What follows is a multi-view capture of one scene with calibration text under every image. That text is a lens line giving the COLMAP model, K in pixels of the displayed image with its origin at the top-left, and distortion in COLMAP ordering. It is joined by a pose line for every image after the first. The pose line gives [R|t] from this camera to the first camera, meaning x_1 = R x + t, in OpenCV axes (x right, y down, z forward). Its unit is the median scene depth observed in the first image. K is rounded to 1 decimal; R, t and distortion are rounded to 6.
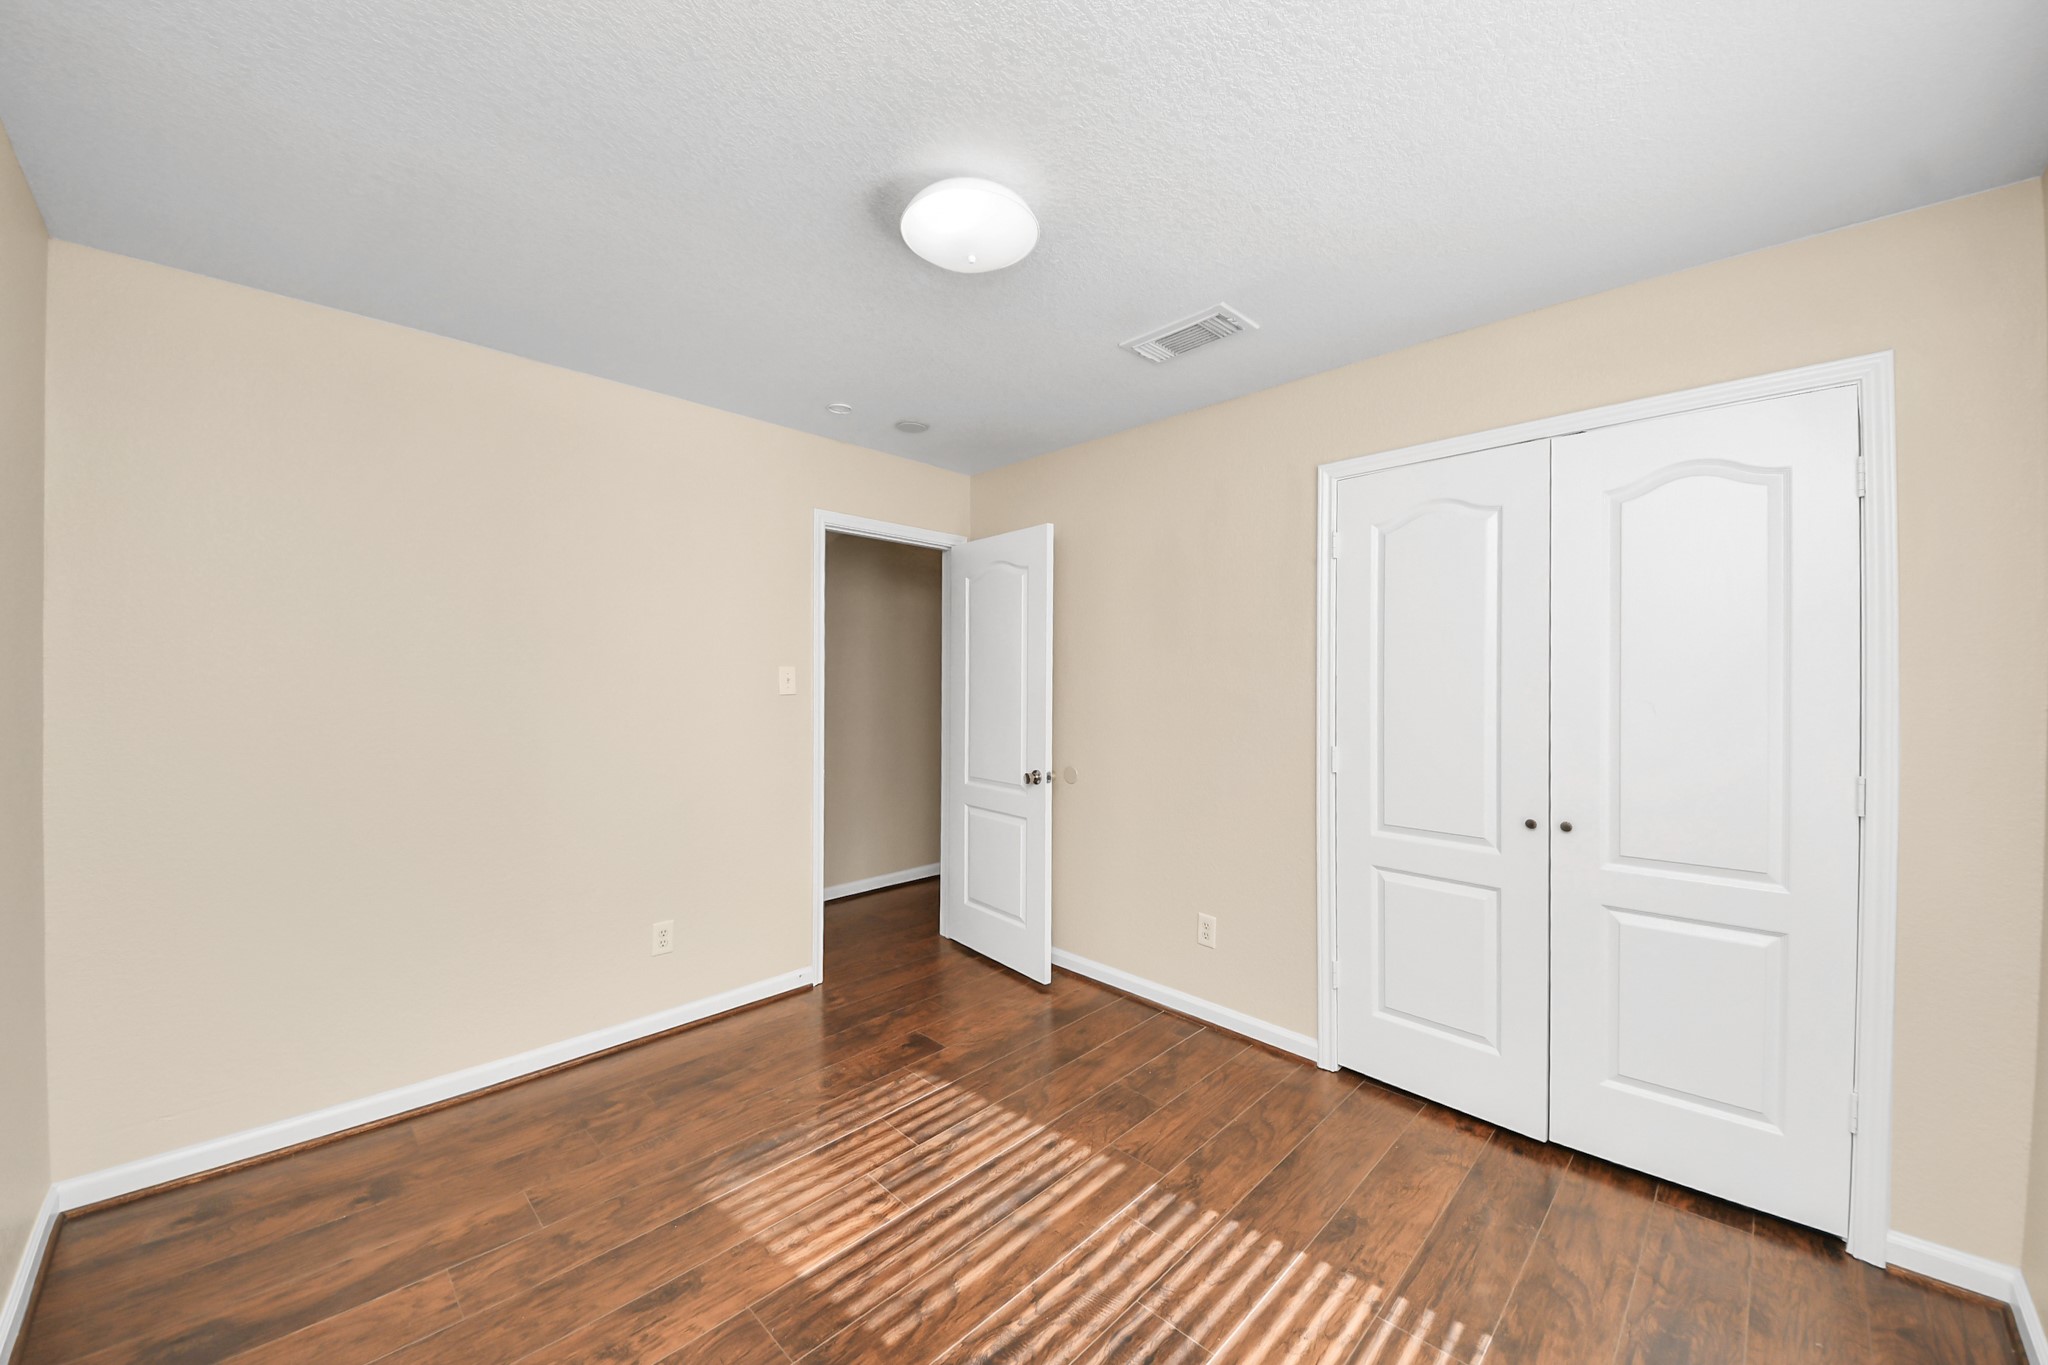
lens RADIAL K [[739.1, 0, 1018.6], [0, 739.1, 662.8], [0, 0, 1]] dist [0.022651, -0.015685]
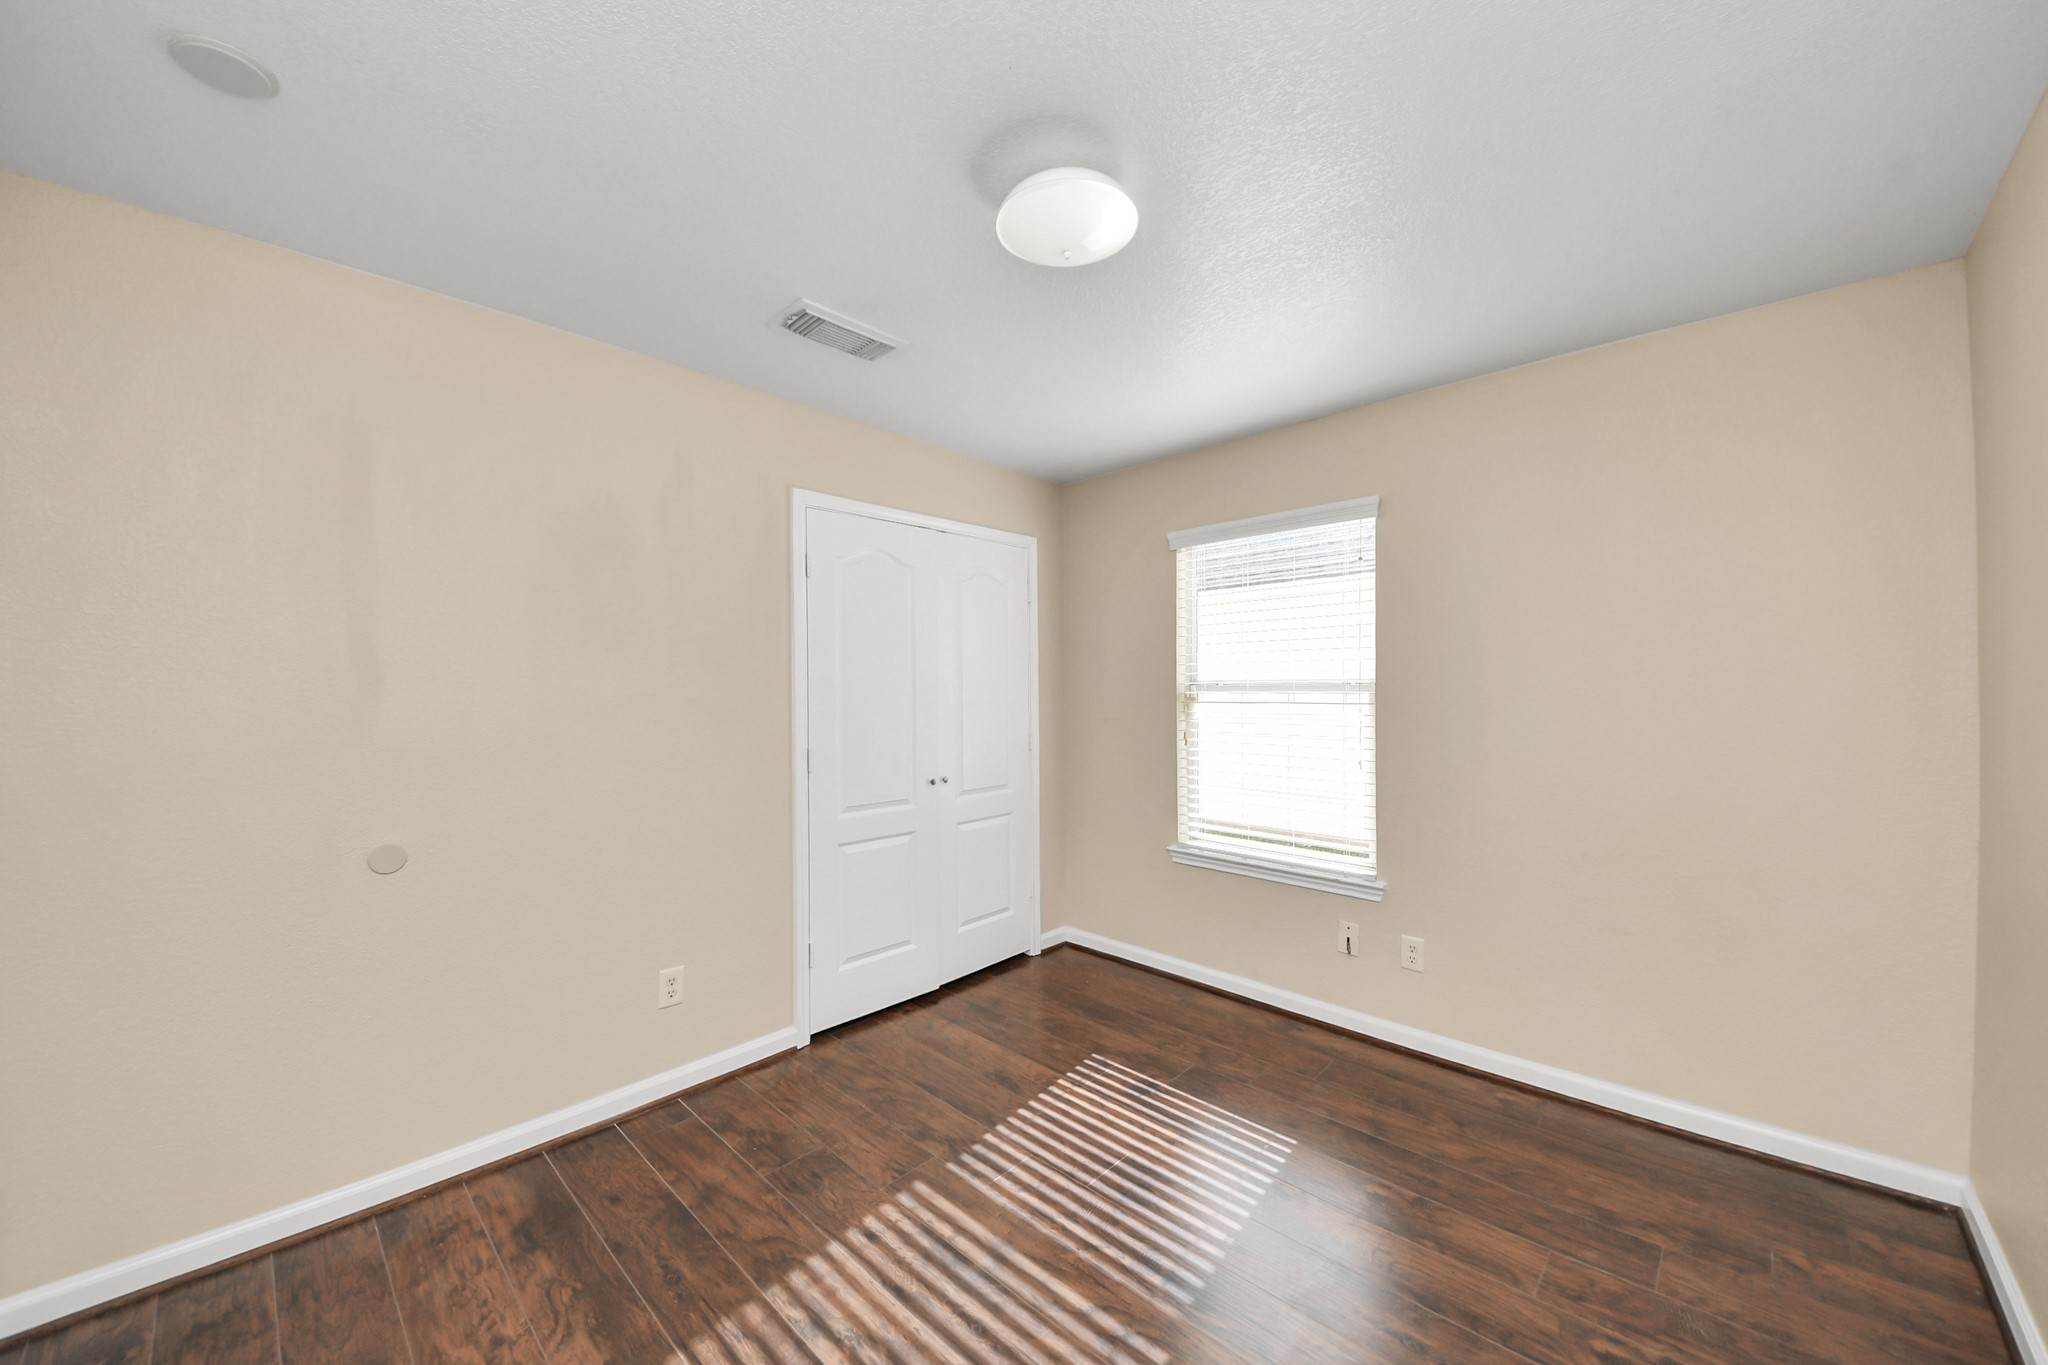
lens RADIAL K [[739.1, 0, 1018.6], [0, 739.1, 662.8], [0, 0, 1]] dist [0.022651, -0.015685]
pose [[0.010754, 0.018251, 0.999776, -0.890825], [-0.009908, 0.999786, -0.018144, 0.005838], [-0.999893, -0.009711, 0.010933, 0.897474]]
